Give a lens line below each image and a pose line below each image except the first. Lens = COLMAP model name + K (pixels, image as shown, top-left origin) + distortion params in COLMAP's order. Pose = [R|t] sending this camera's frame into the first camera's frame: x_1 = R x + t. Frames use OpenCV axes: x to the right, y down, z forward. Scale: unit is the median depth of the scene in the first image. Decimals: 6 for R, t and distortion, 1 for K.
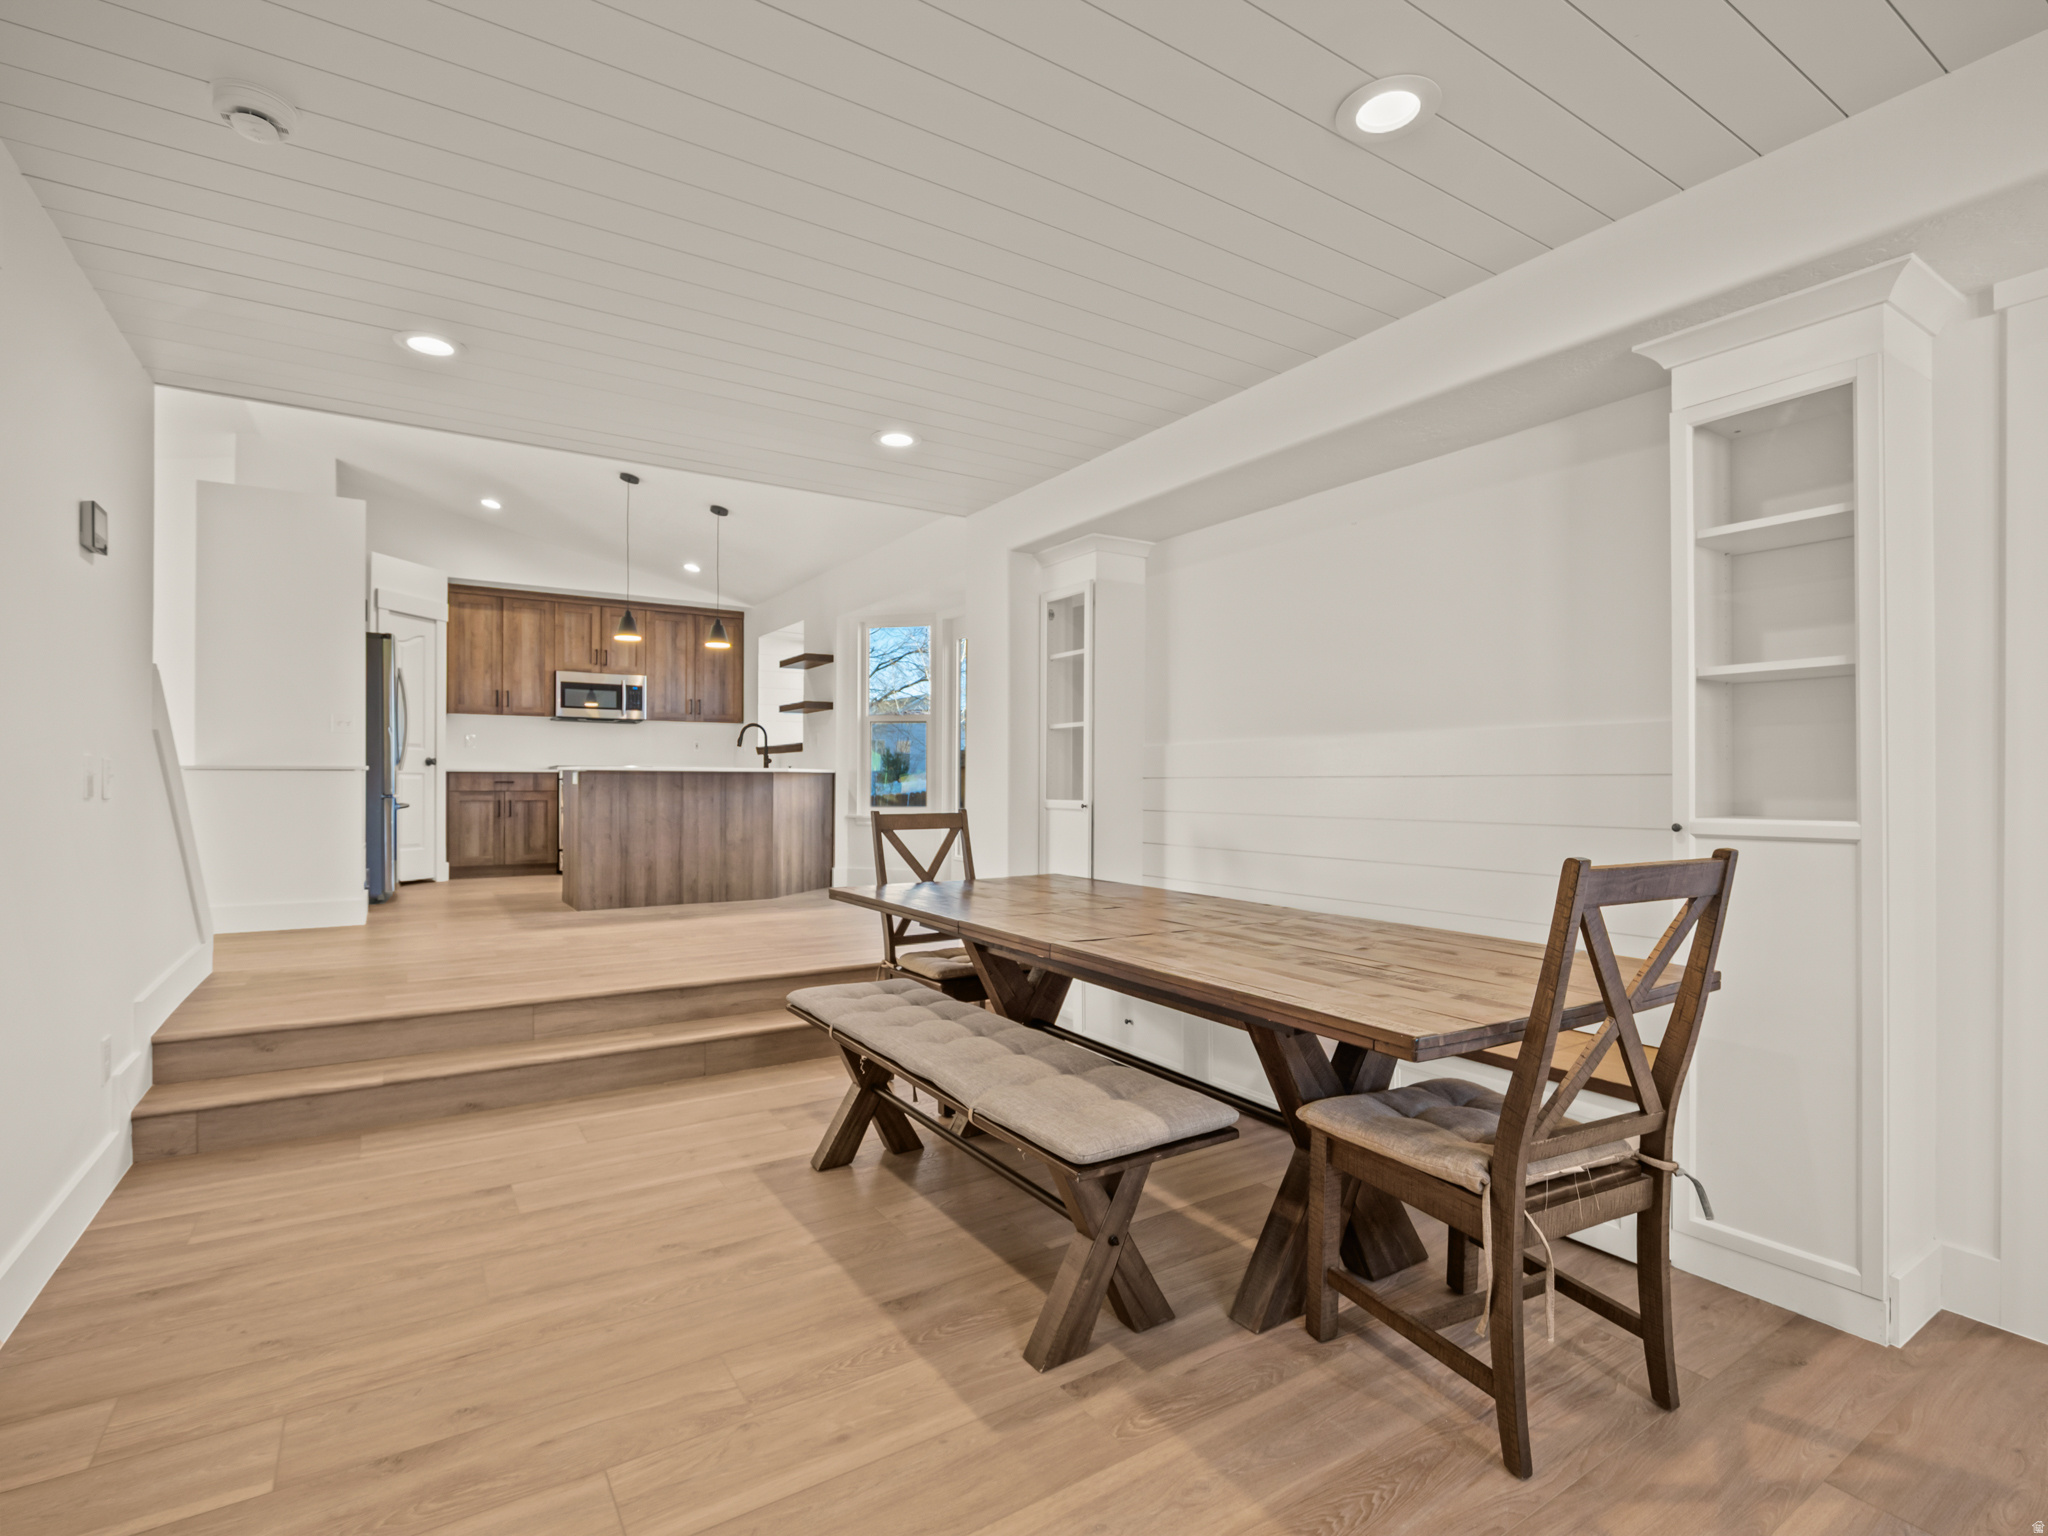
lens RADIAL K [[975.2, 0, 1023.0], [0, 975.2, 783.5], [0, 0, 1]] dist [-0.008486, -0.001211]
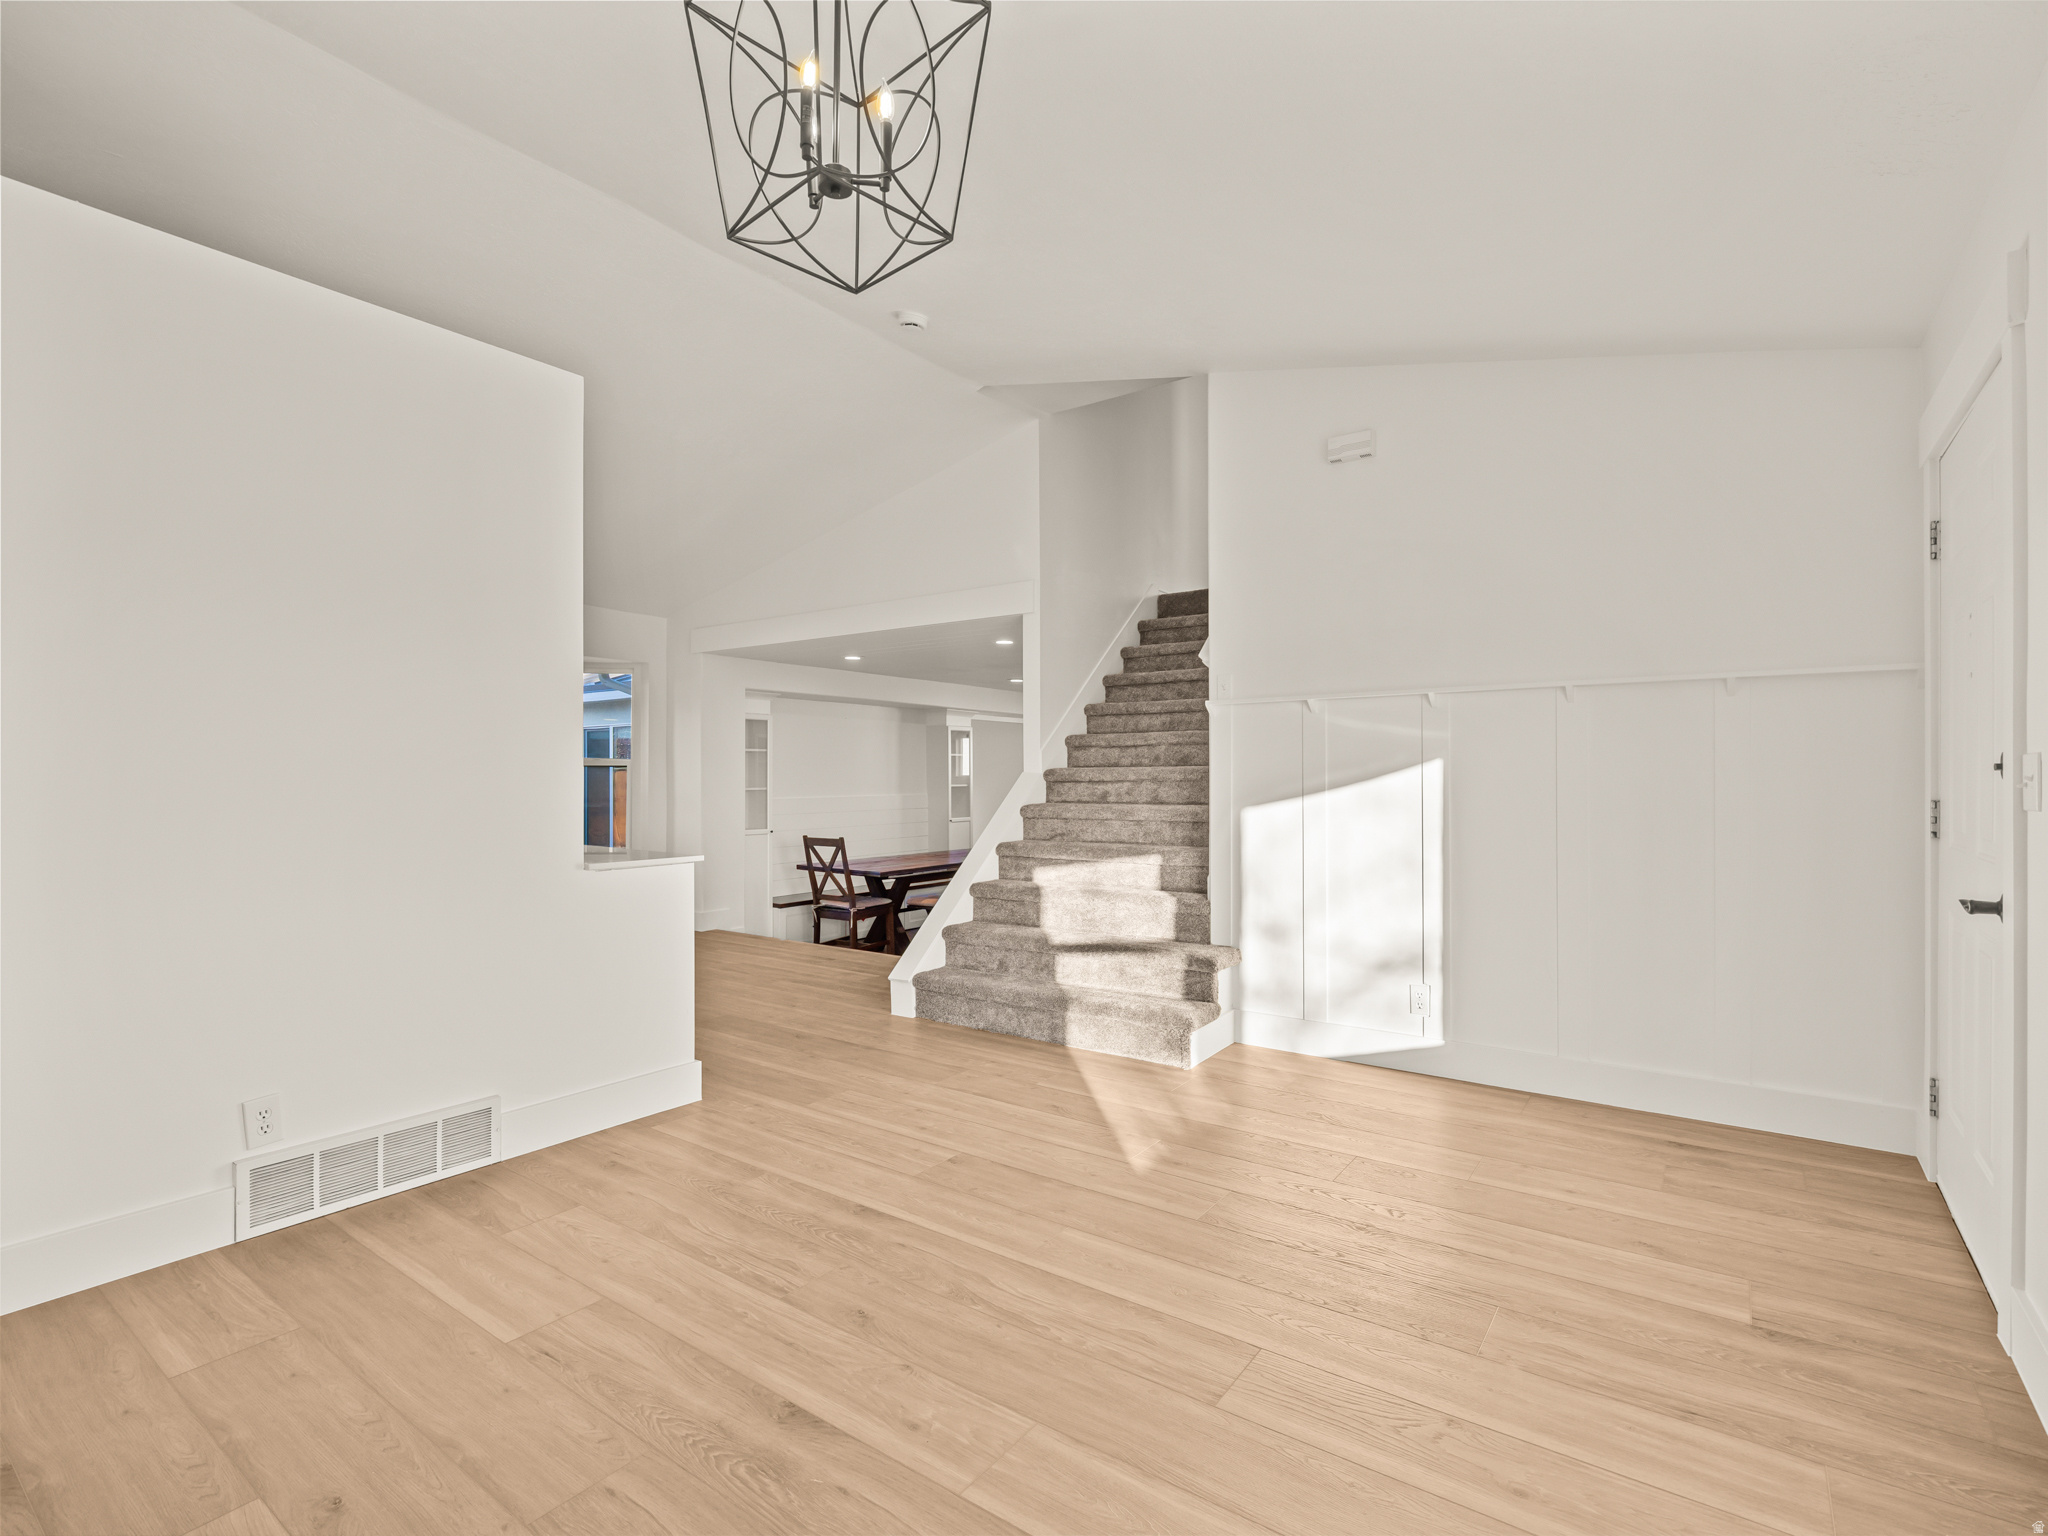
lens RADIAL K [[975.2, 0, 1017.6], [0, 975.2, 770.4], [0, 0, 1]] dist [-0.008486, -0.001211]
pose [[-0.357611, 0.004109, 0.933862, -1.264492], [0.005209, 0.999984, -0.002405, -0.060363], [-0.933856, 0.004004, -0.357626, 0.809791]]
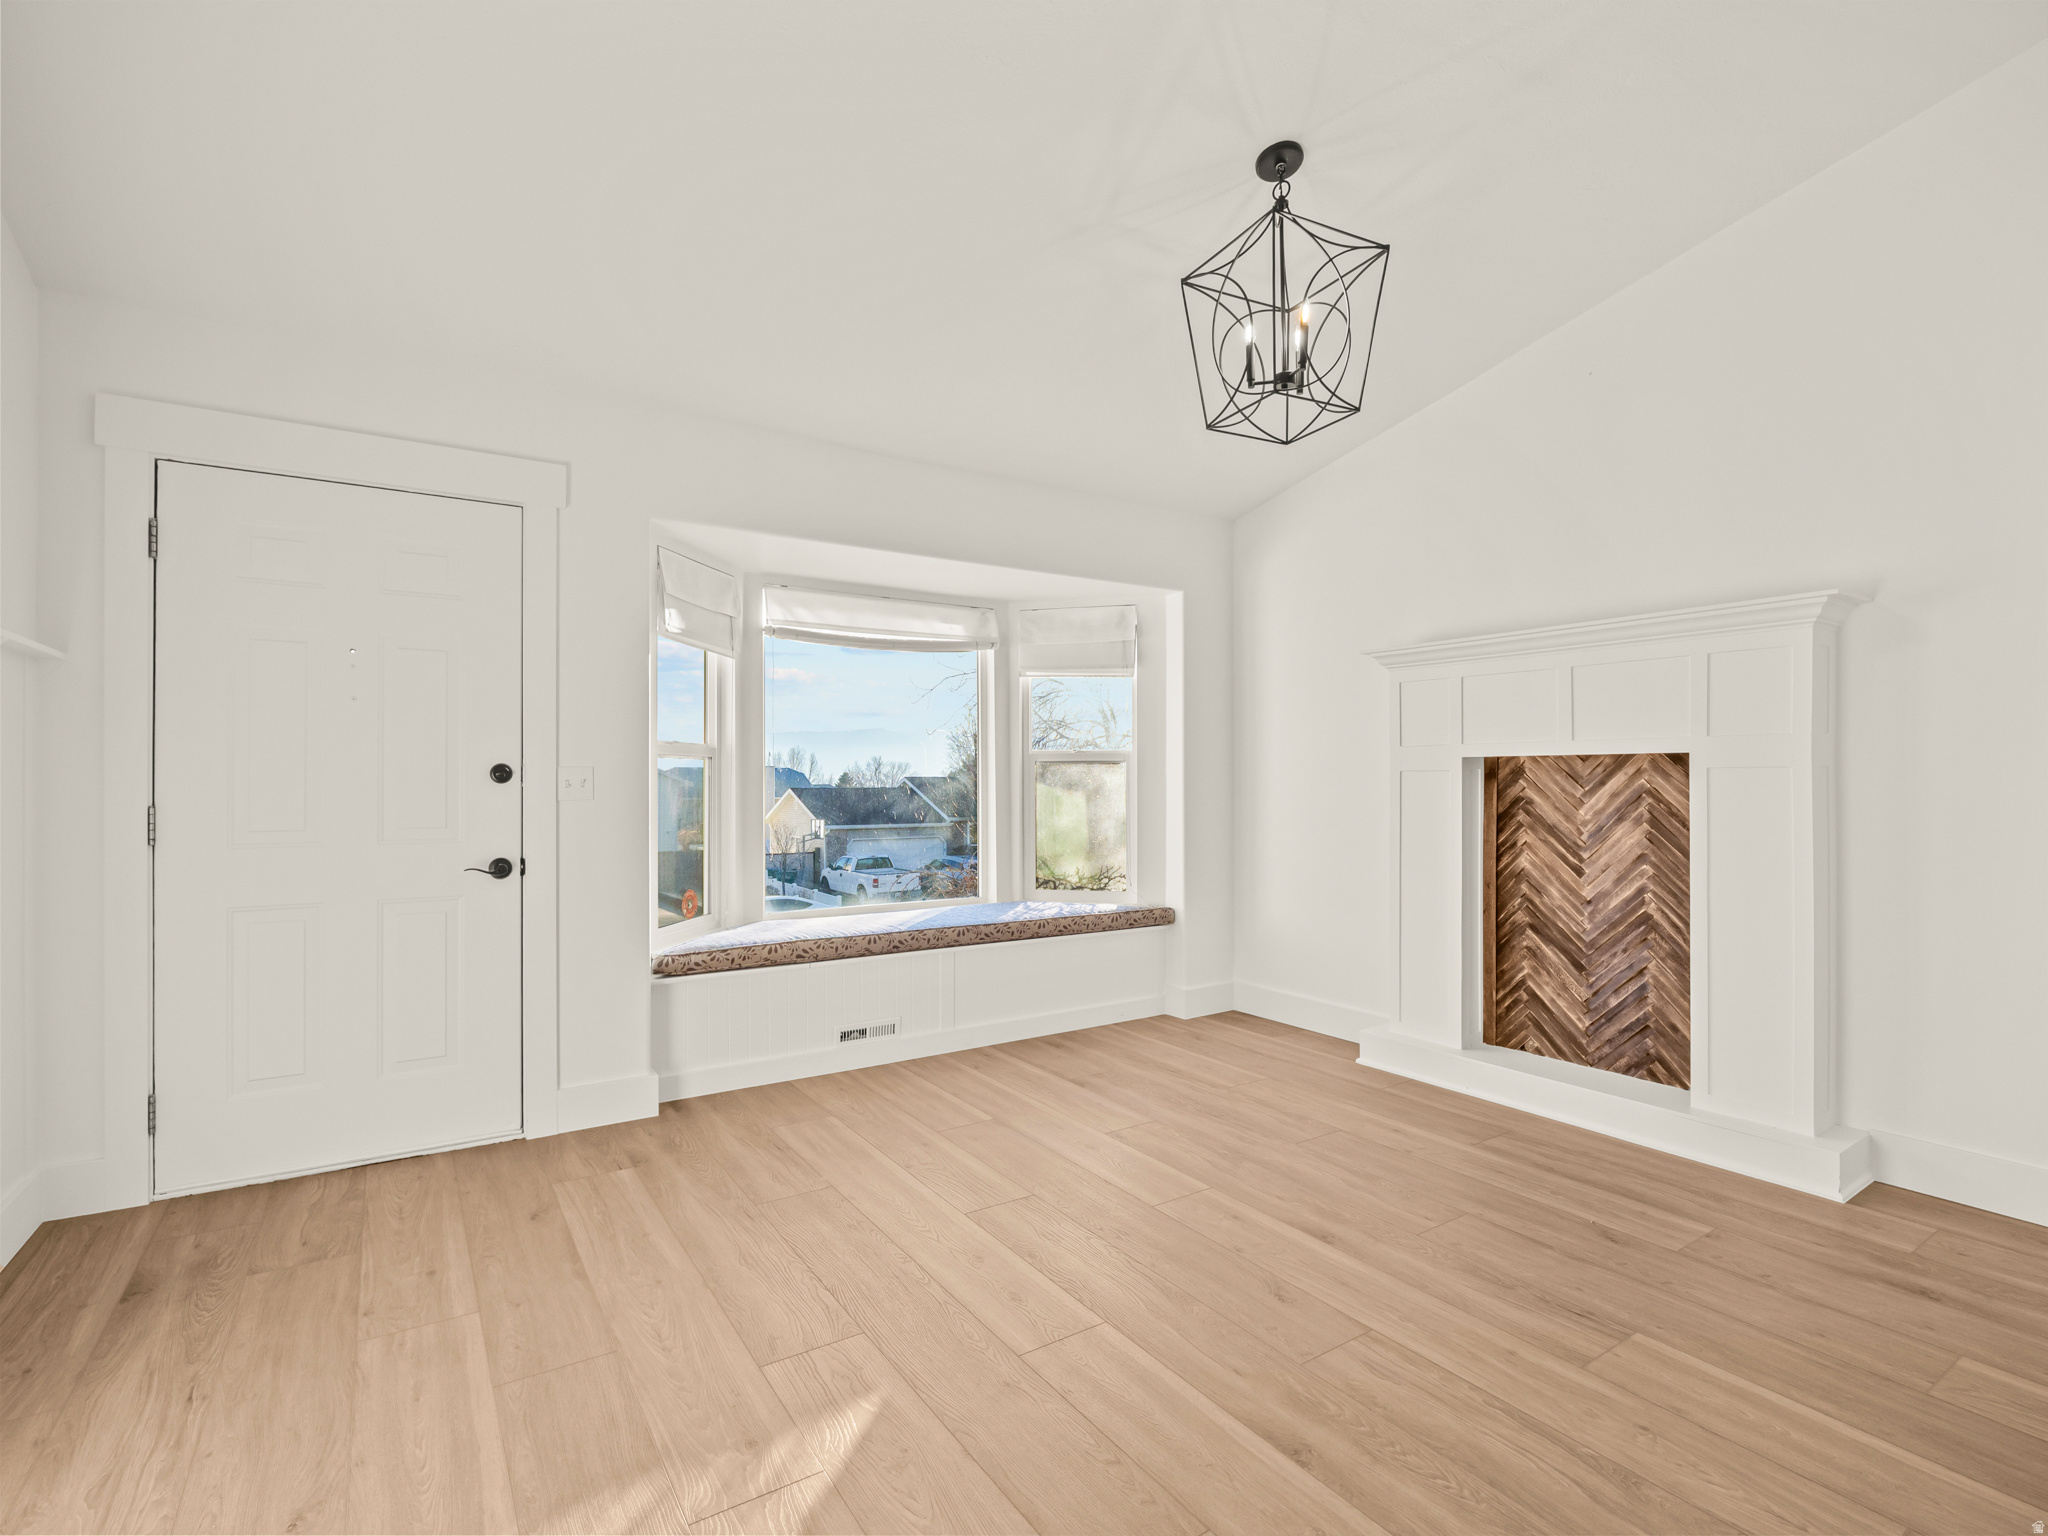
lens RADIAL K [[975.2, 0, 1019.3], [0, 975.2, 775.6], [0, 0, 1]] dist [-0.008486, -0.001211]
pose [[0.005658, -0.007597, -0.999955, -0.598930], [-0.000298, 0.999971, -0.007599, -0.056870], [0.999984, 0.000341, 0.005655, 0.649260]]
